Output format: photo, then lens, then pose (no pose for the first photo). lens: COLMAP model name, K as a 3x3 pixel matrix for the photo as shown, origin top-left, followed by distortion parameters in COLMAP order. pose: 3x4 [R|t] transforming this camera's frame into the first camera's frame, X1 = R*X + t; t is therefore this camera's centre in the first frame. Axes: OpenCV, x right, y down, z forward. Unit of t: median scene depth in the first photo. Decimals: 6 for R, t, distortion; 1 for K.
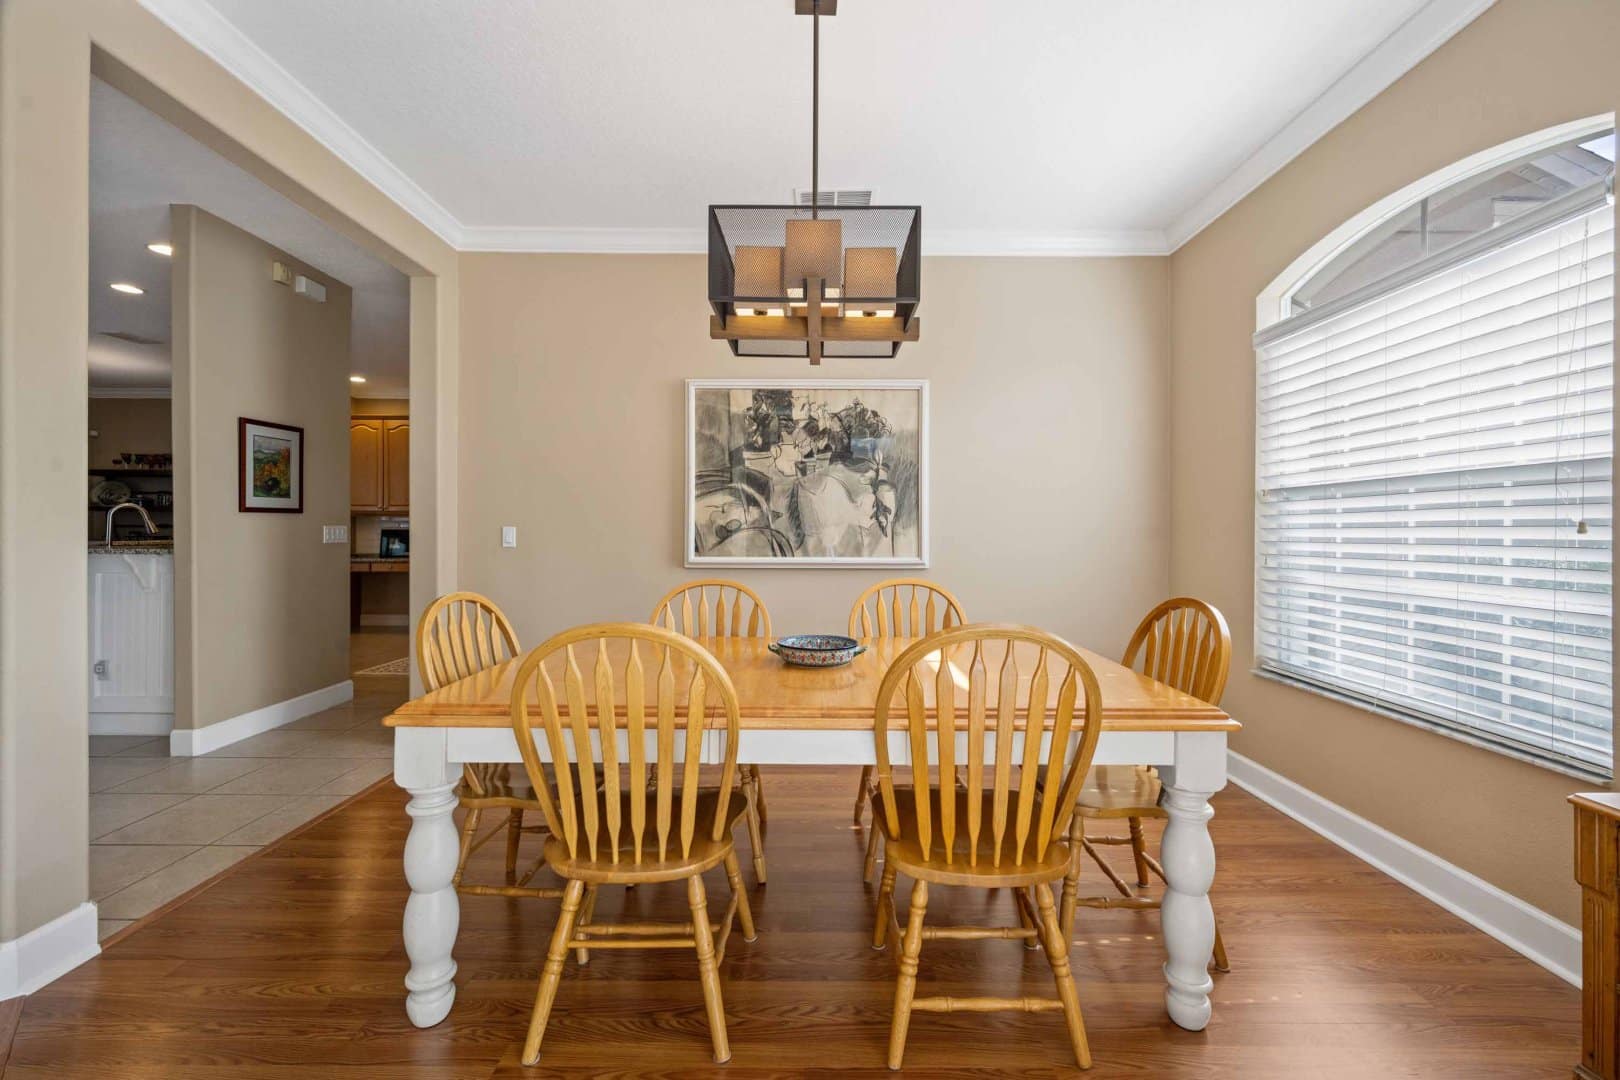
lens RADIAL K [[628.9, 0, 807.1], [0, 628.9, 532.7], [0, 0, 1]] dist [-0.000907, 0.000007]
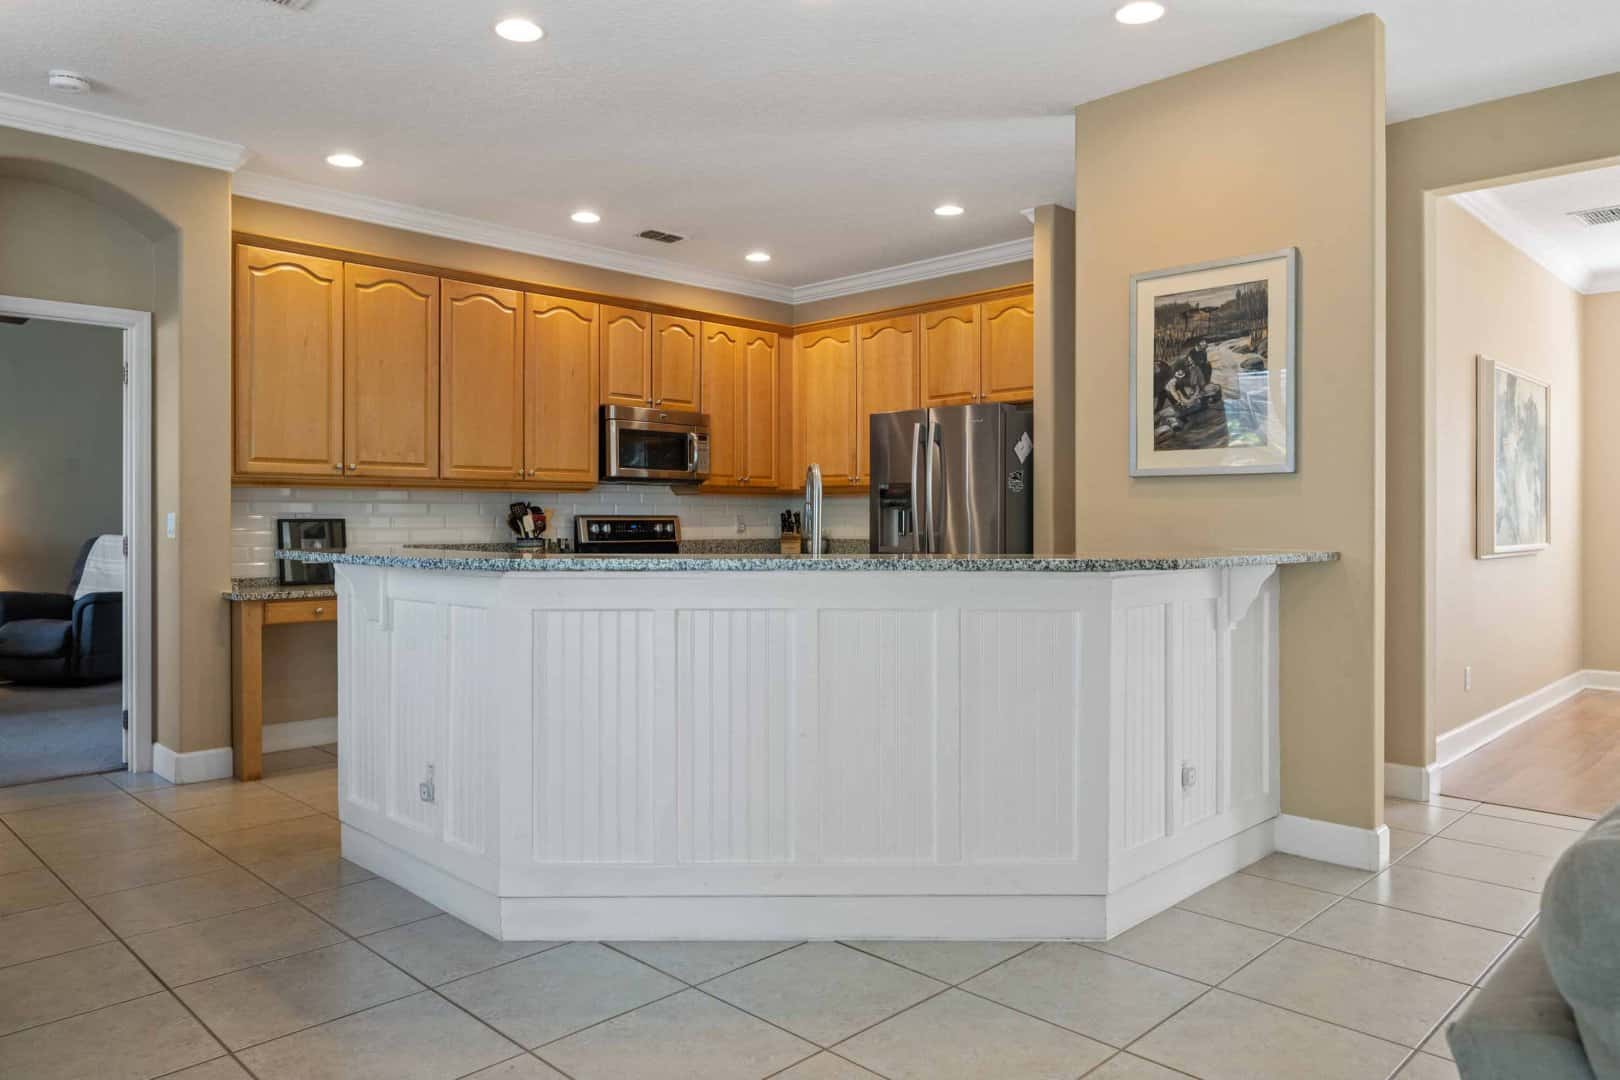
lens RADIAL K [[1101.1, 0, 809.3], [0, 1101.1, 528.5], [0, 0, 1]] dist [-0.010726, 0.002323]
pose [[0.704441, -0.011692, 0.709666, -2.077995], [0.004179, 0.999915, 0.012325, -0.013183], [-0.709750, -0.005716, 0.704430, 0.561553]]
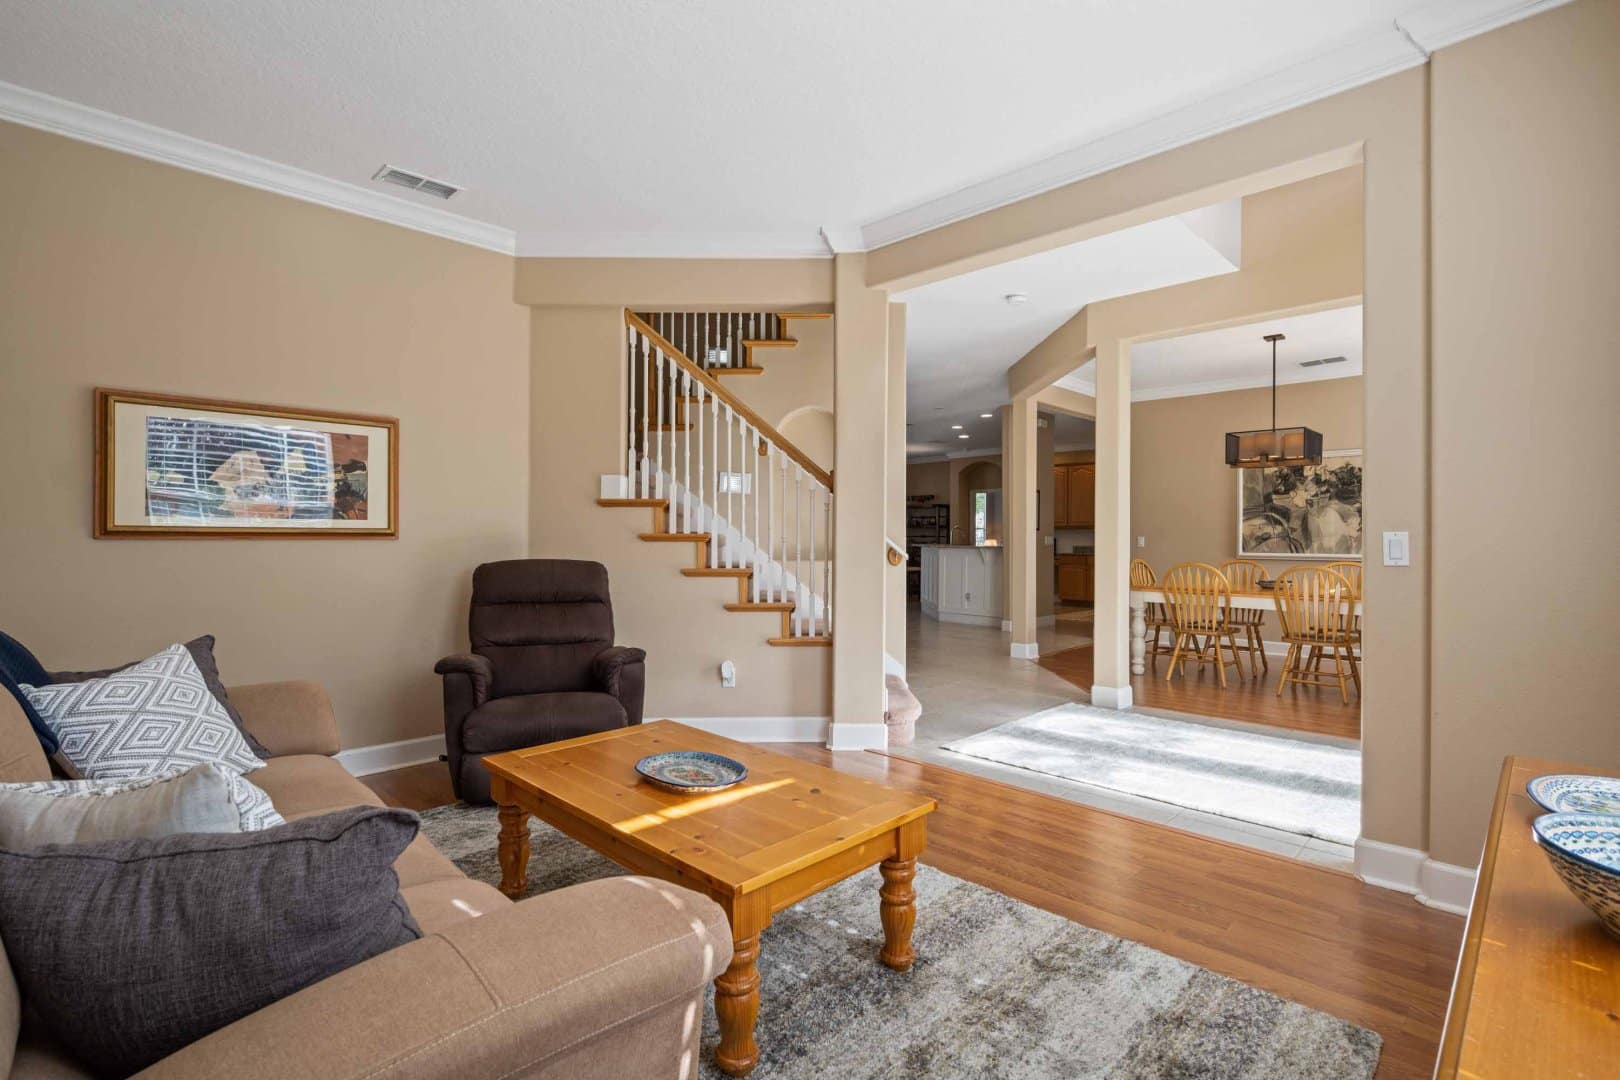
lens RADIAL K [[747.3, 0, 813.1], [0, 747.3, 530.7], [0, 0, 1]] dist [0.000436, 0.000049]
pose [[0.703673, -0.010184, -0.710451, 0.500772], [0.005254, 0.999945, -0.009130, -0.013236], [0.710505, 0.002692, 0.703687, -1.472282]]
